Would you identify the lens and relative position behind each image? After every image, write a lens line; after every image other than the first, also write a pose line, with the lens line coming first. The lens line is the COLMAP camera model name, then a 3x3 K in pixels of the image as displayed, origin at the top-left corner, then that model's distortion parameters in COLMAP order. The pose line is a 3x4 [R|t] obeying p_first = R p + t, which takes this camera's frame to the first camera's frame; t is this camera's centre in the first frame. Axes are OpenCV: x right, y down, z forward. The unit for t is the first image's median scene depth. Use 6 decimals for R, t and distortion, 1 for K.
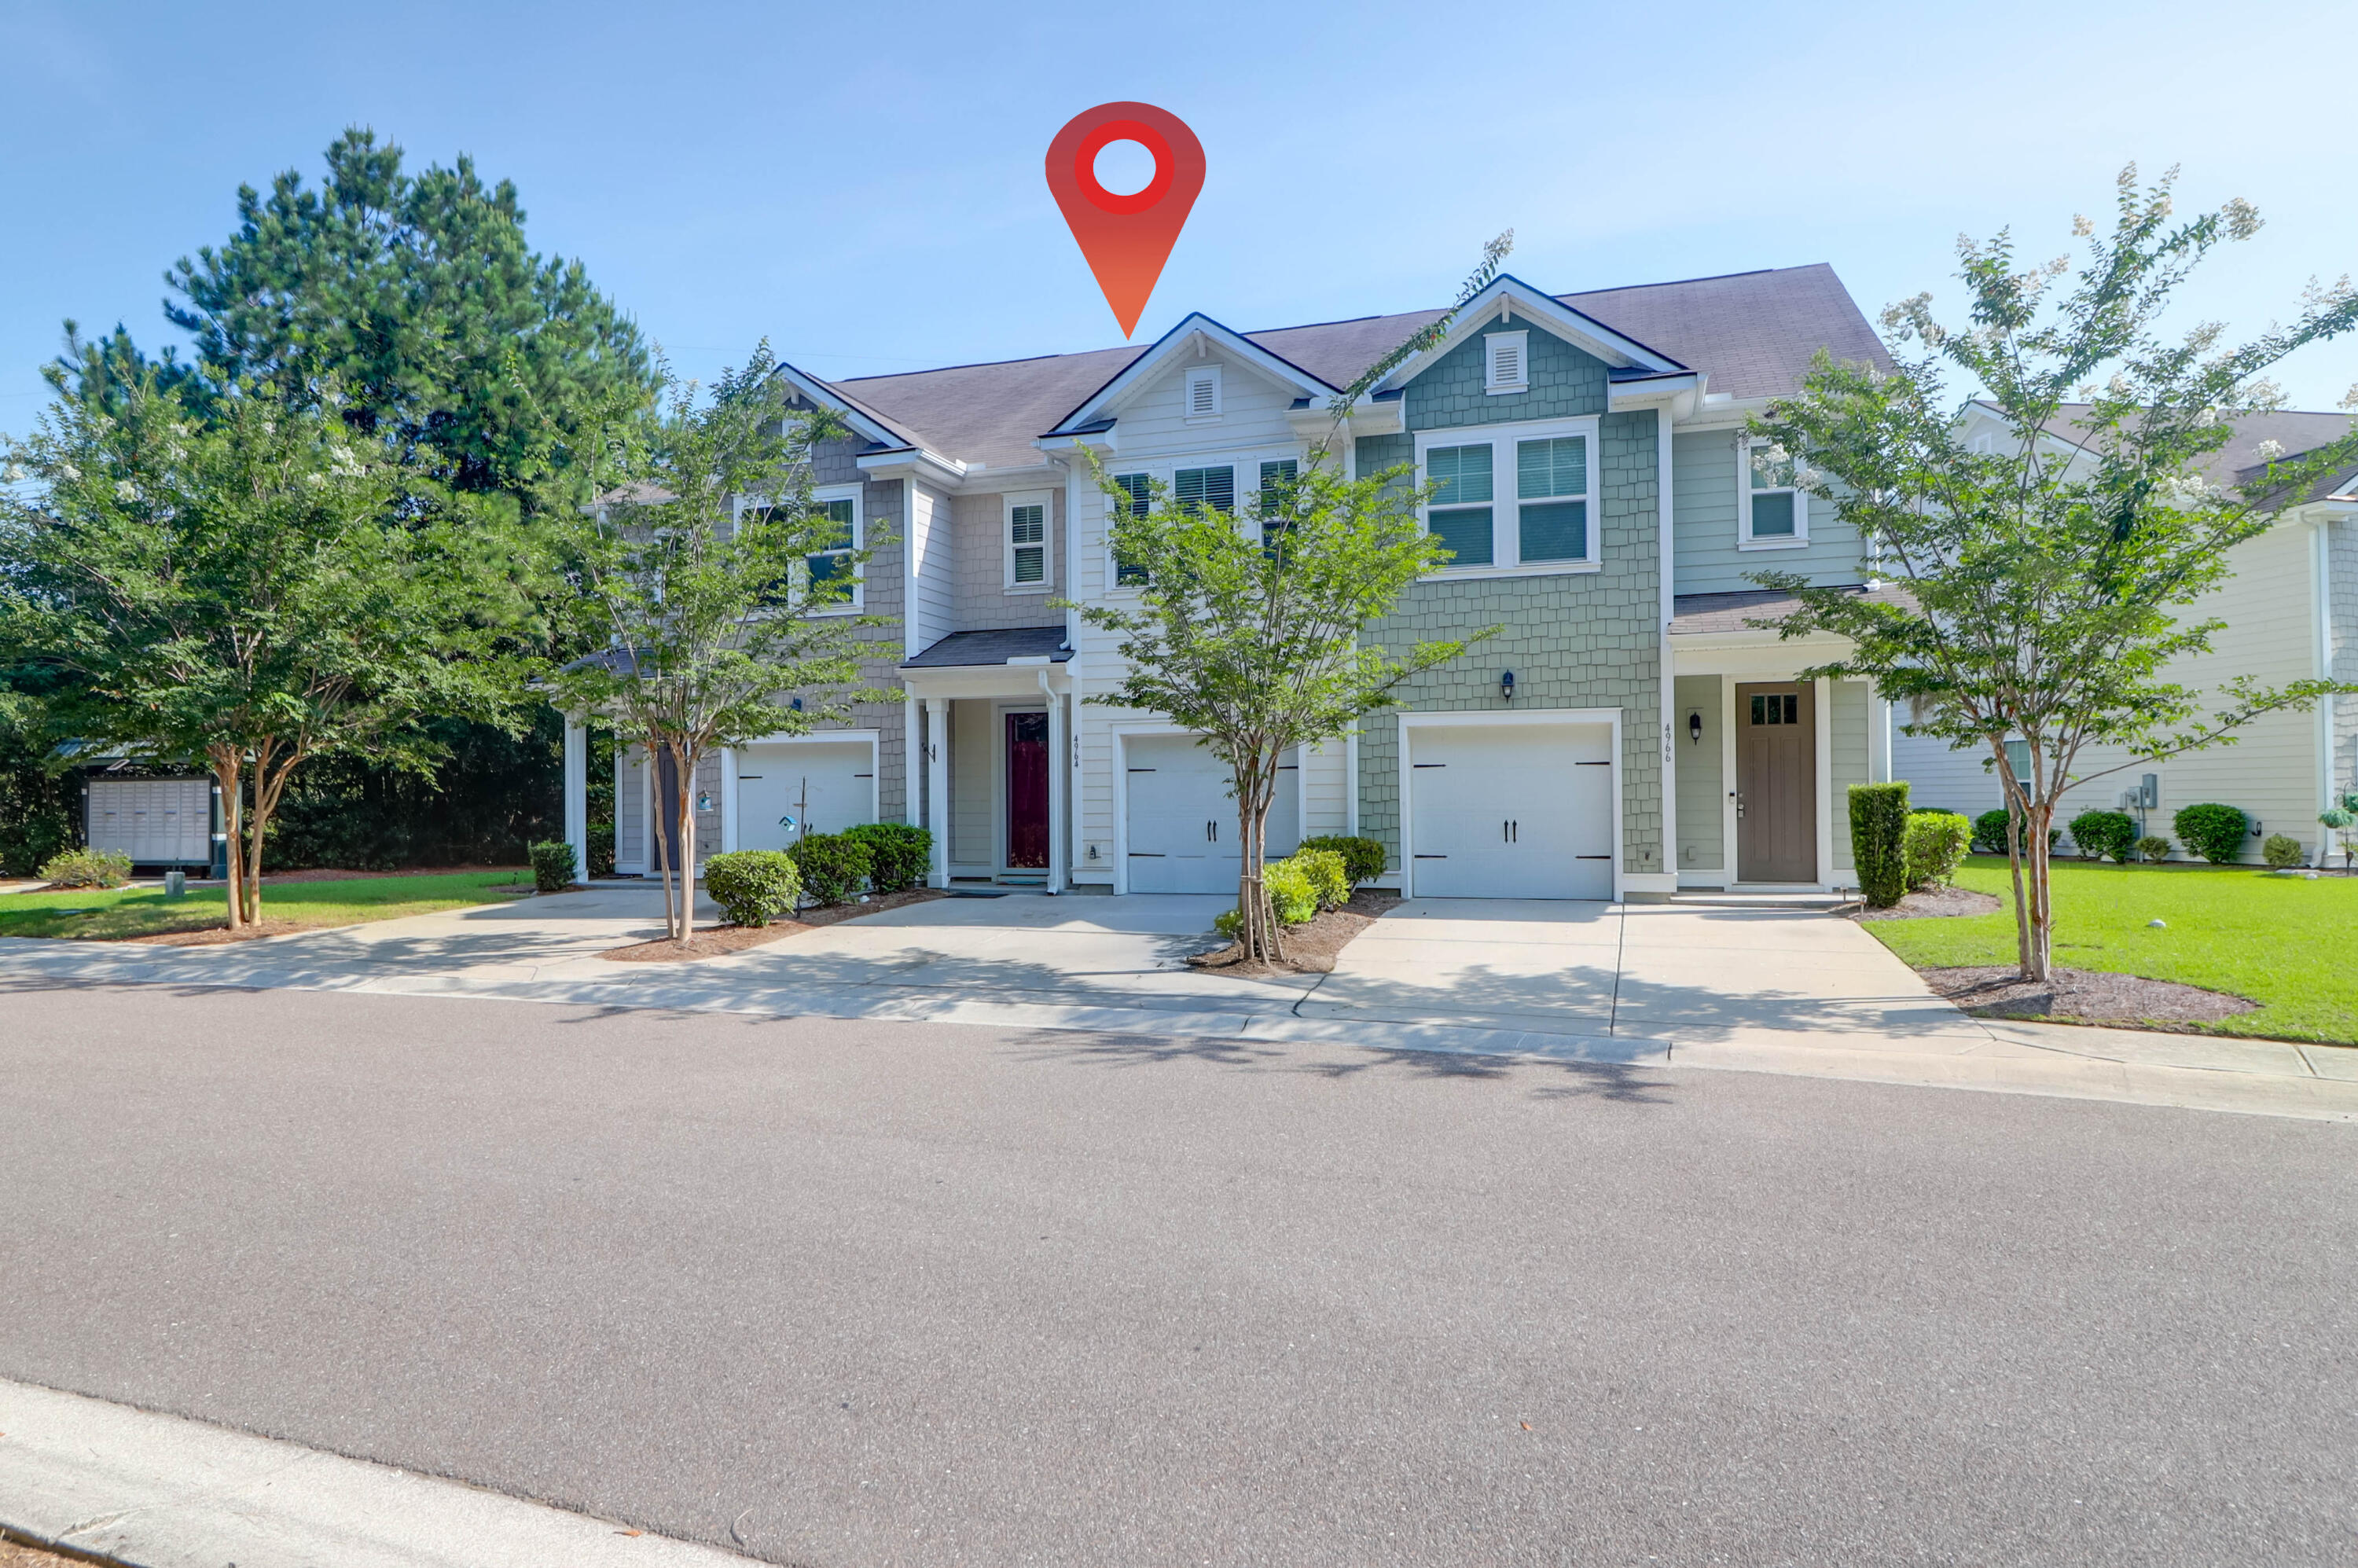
lens RADIAL K [[1486.6, 0, 1211.5], [0, 1486.6, 792.4], [0, 0, 1]] dist [-0.002541, -0.002215]
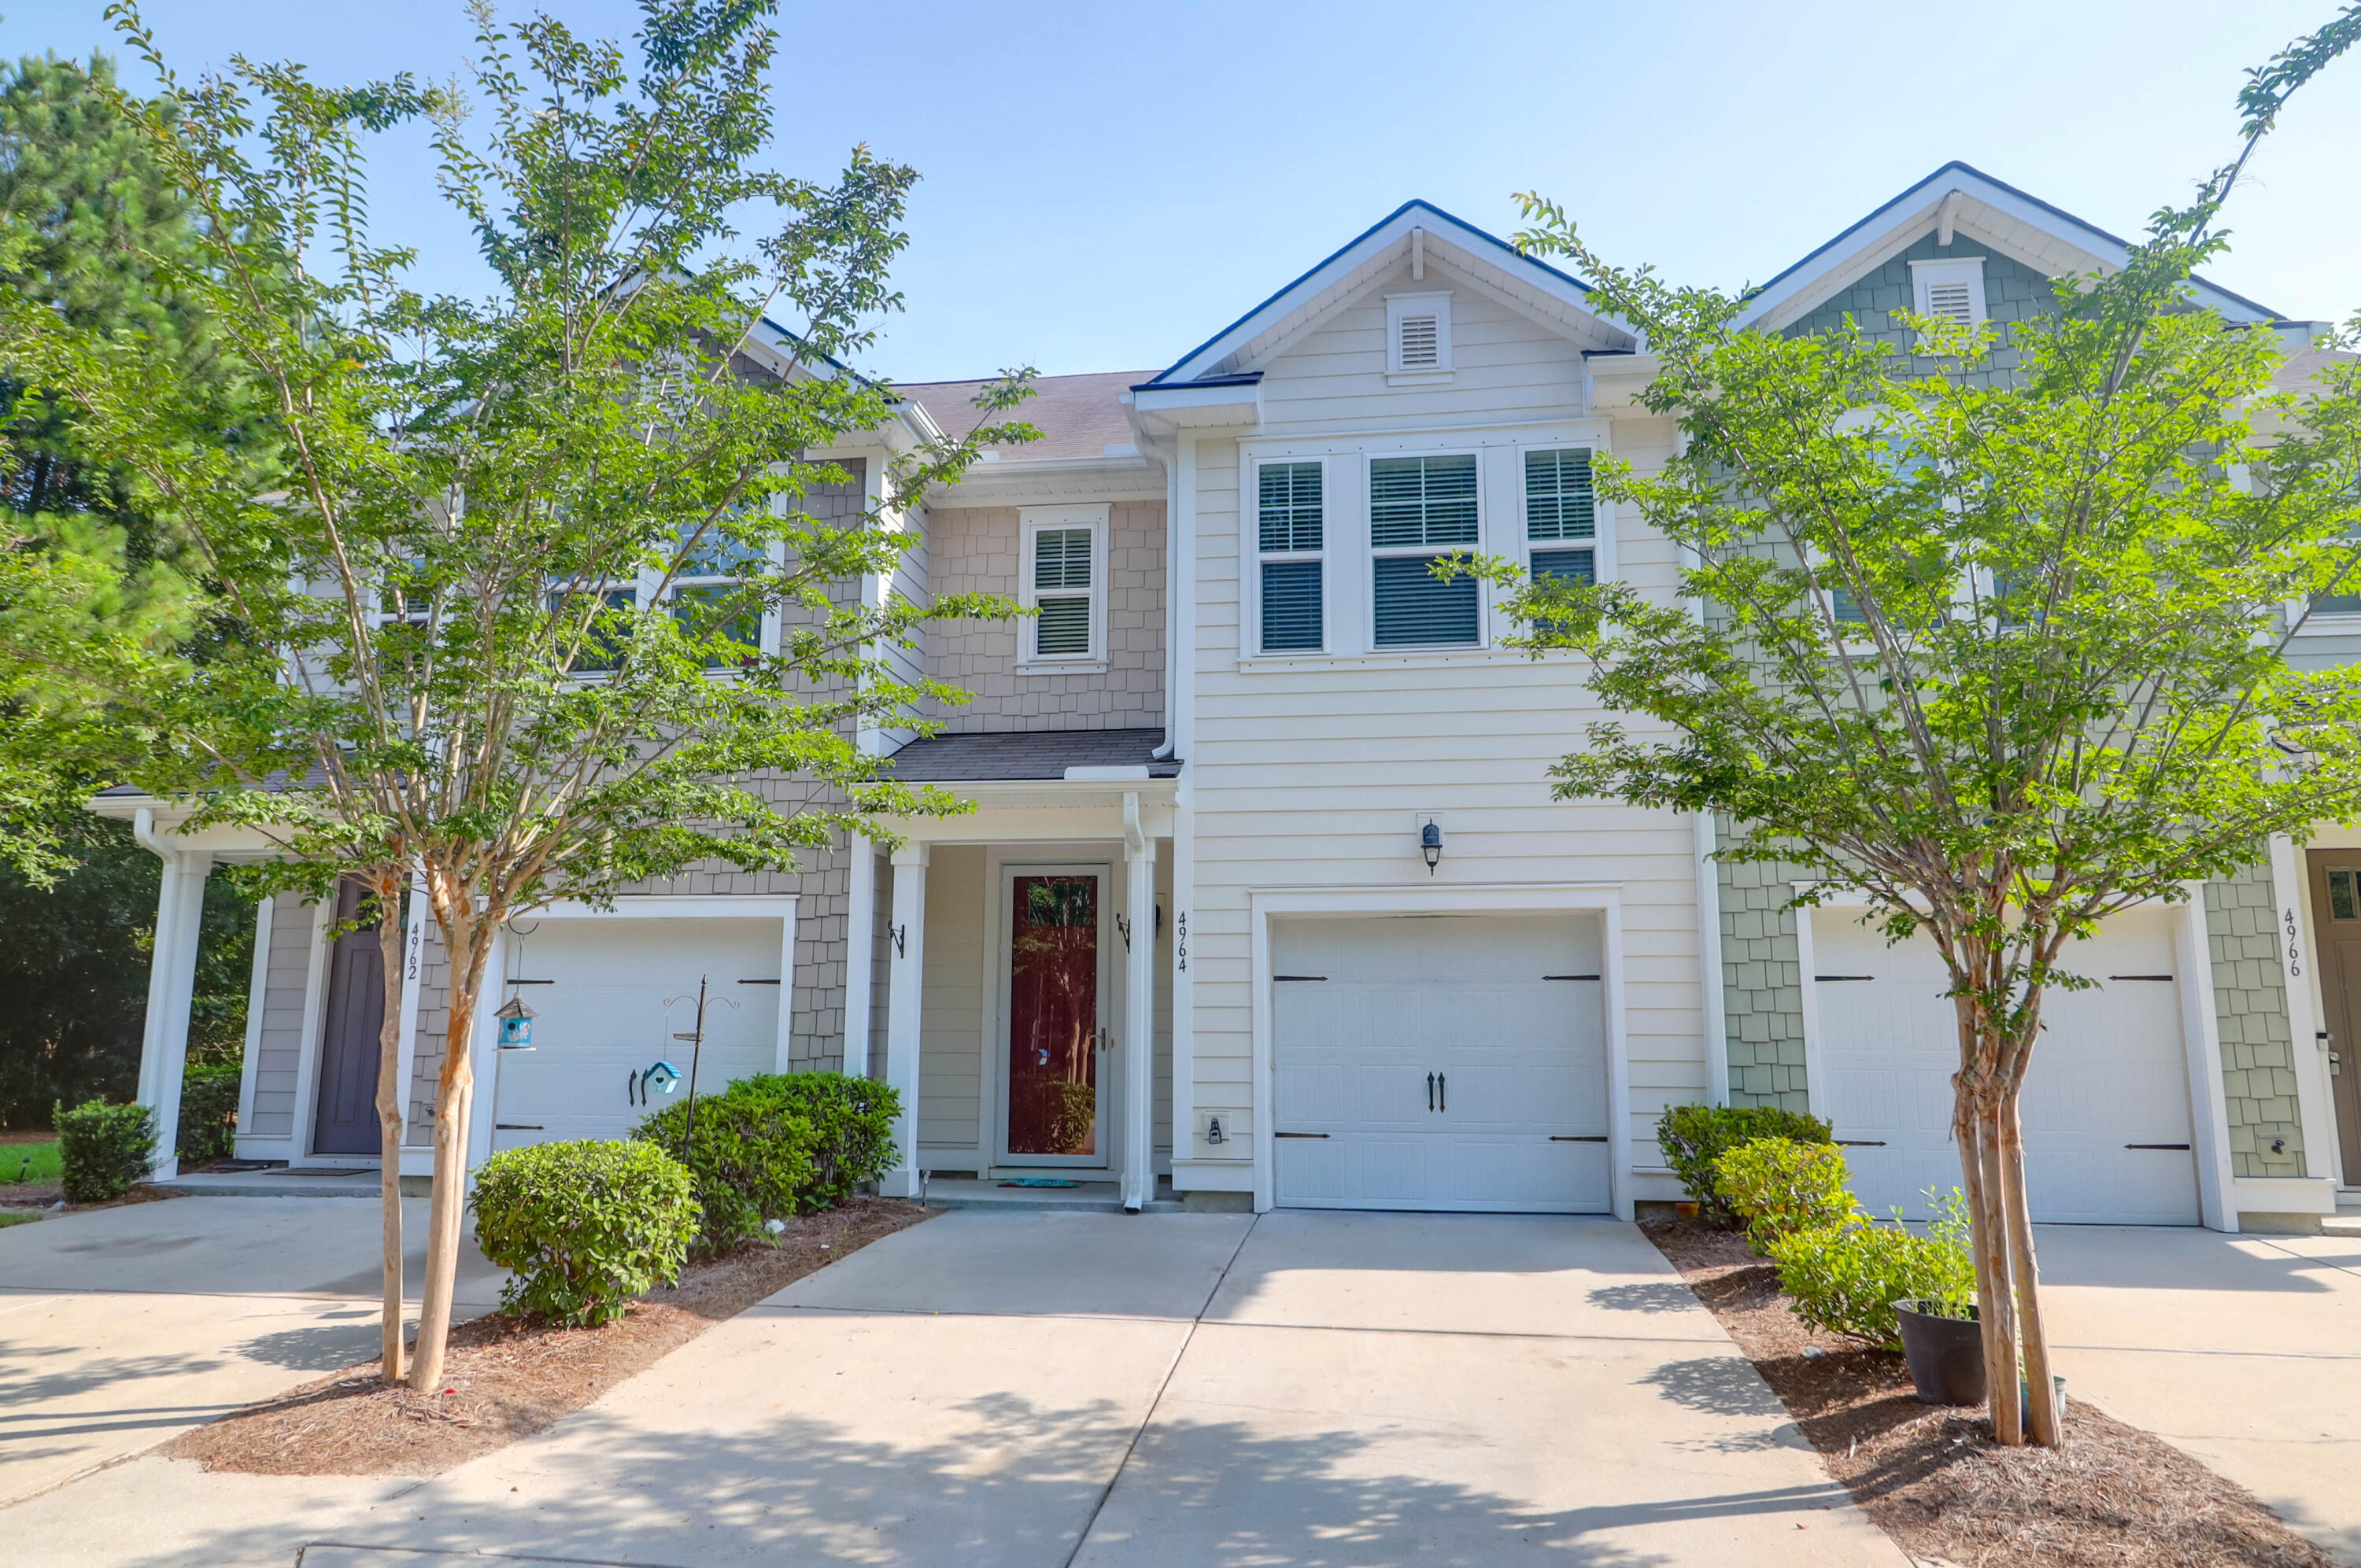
lens RADIAL K [[1445.7, 0, 1140.0], [0, 1445.7, 790.4], [0, 0, 1]] dist [0.003876, -0.007323]
pose [[0.983957, 0.040544, 0.173735, -0.199606], [-0.012402, 0.987023, -0.160101, 0.002765], [-0.177971, 0.155378, 0.971691, 0.471215]]
